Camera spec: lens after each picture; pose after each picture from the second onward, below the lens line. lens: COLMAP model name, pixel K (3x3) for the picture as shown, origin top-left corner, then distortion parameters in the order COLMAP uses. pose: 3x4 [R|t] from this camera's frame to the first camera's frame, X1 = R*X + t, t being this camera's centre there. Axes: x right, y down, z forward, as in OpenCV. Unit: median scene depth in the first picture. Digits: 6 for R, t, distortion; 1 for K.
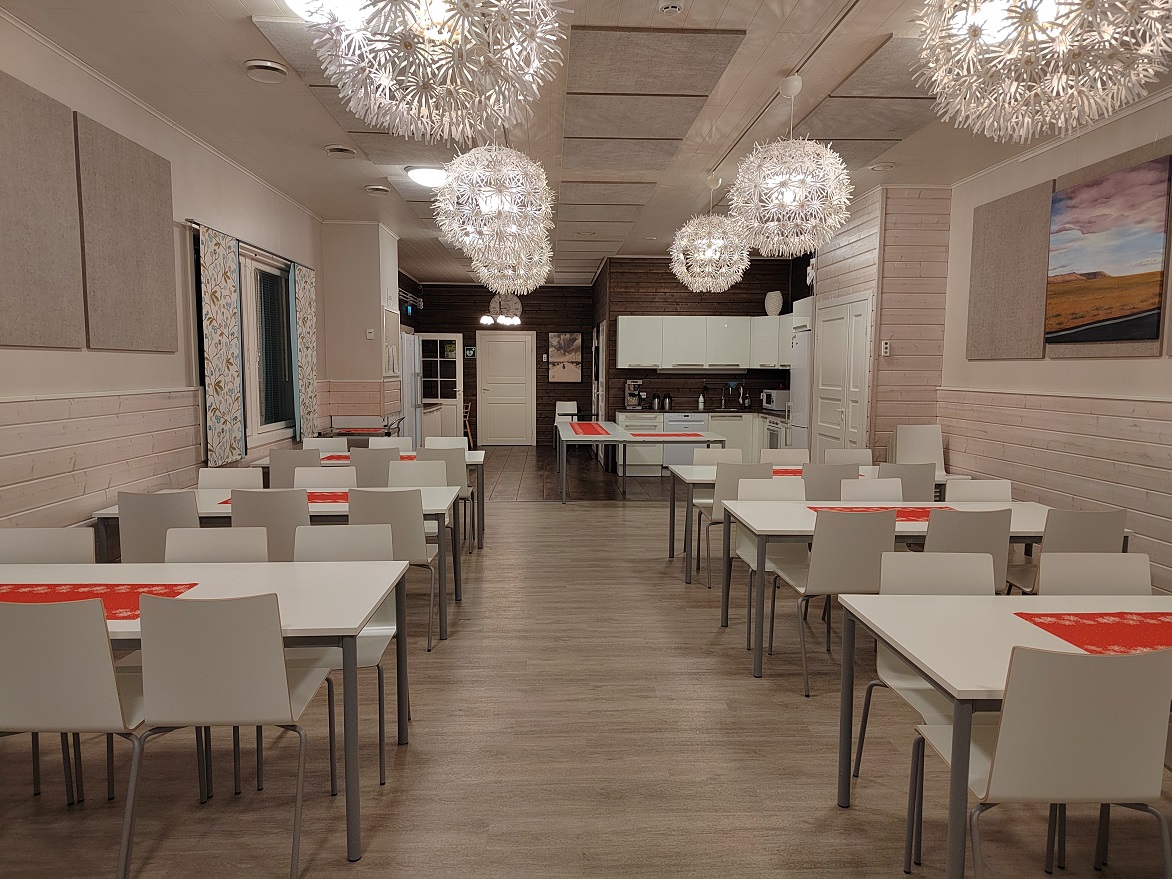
lens RADIAL K [[790.2, 0, 581.4], [0, 790.2, 439.0], [0, 0, 1]] dist [0.010736, 0.002058]
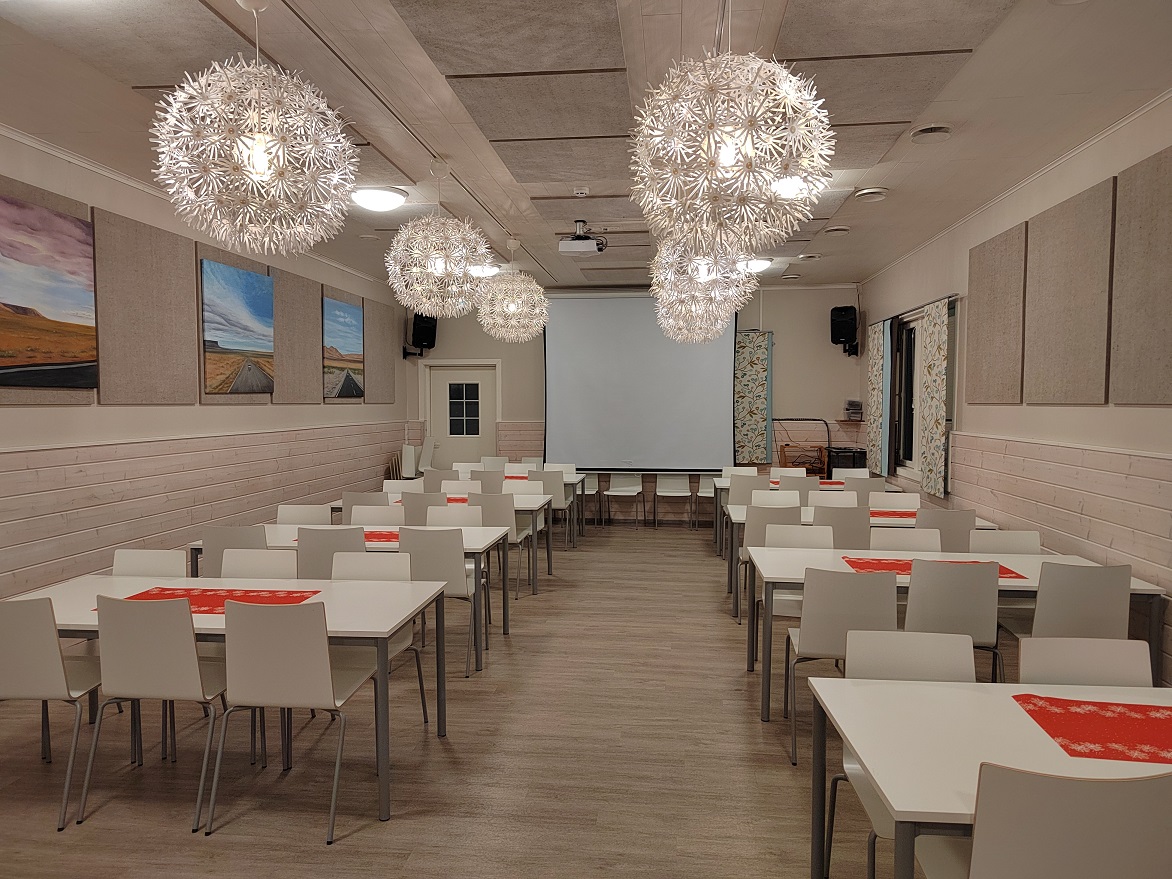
lens RADIAL K [[790.2, 0, 589.8], [0, 790.2, 442.0], [0, 0, 1]] dist [0.010736, 0.002058]
pose [[-0.989371, -0.012594, 0.144864, -0.102969], [0.008226, 0.989800, 0.142225, -0.195399], [-0.145178, 0.141905, -0.979176, 1.908404]]
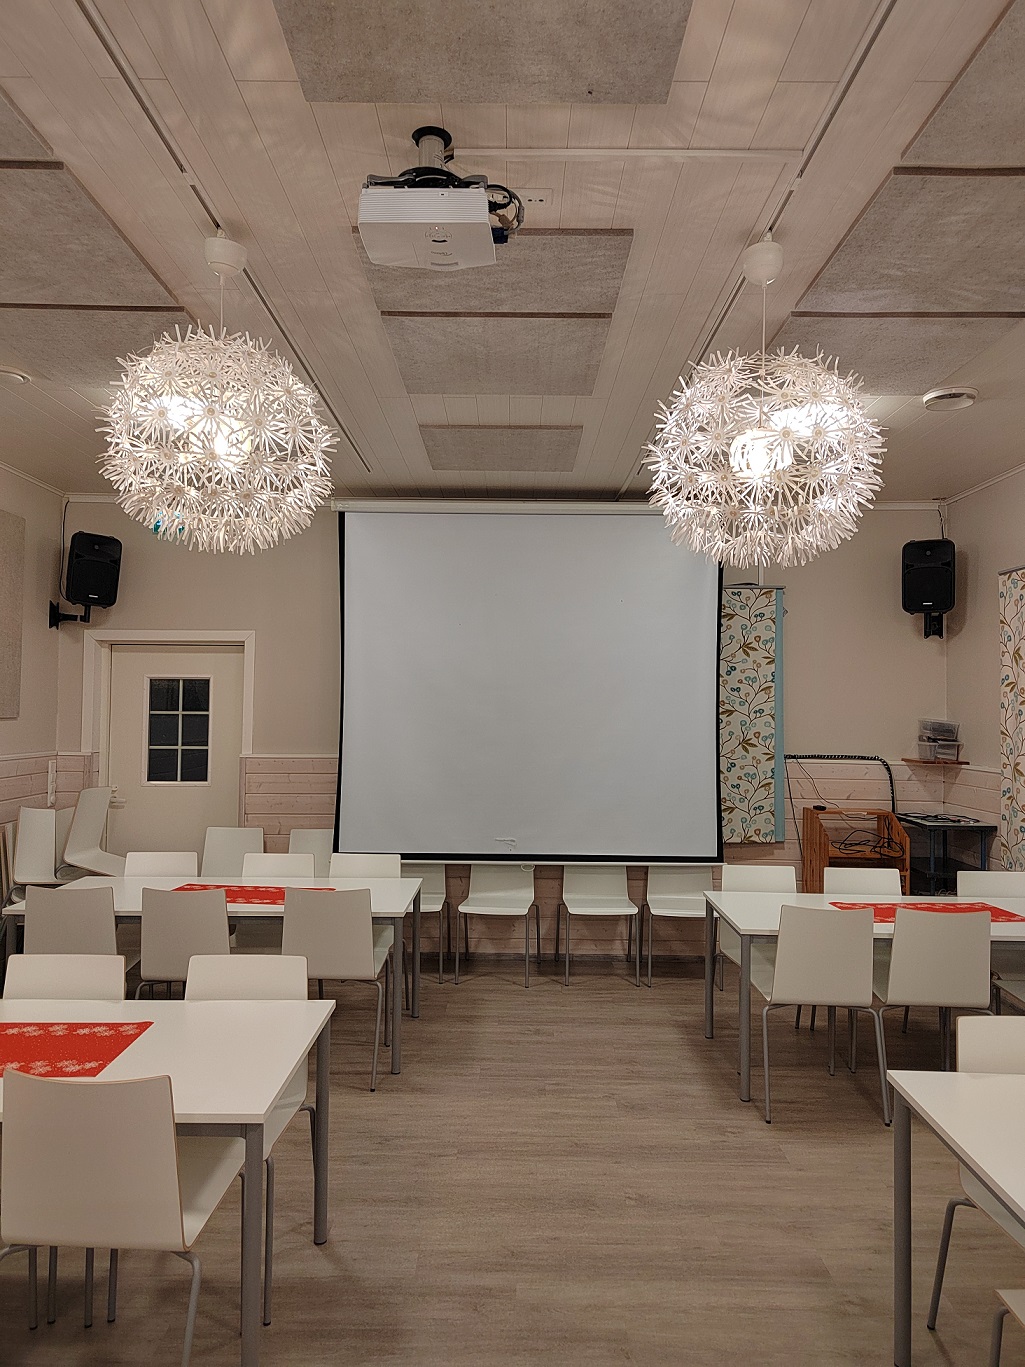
lens RADIAL K [[921.7, 0, 504.3], [0, 921.7, 677.0], [0, 0, 1]] dist [0.010736, 0.002058]
pose [[-0.998577, -0.014938, 0.051190, -0.041059], [-0.011836, 0.998106, 0.060366, -0.168956], [-0.051995, 0.059674, -0.996863, 1.545220]]
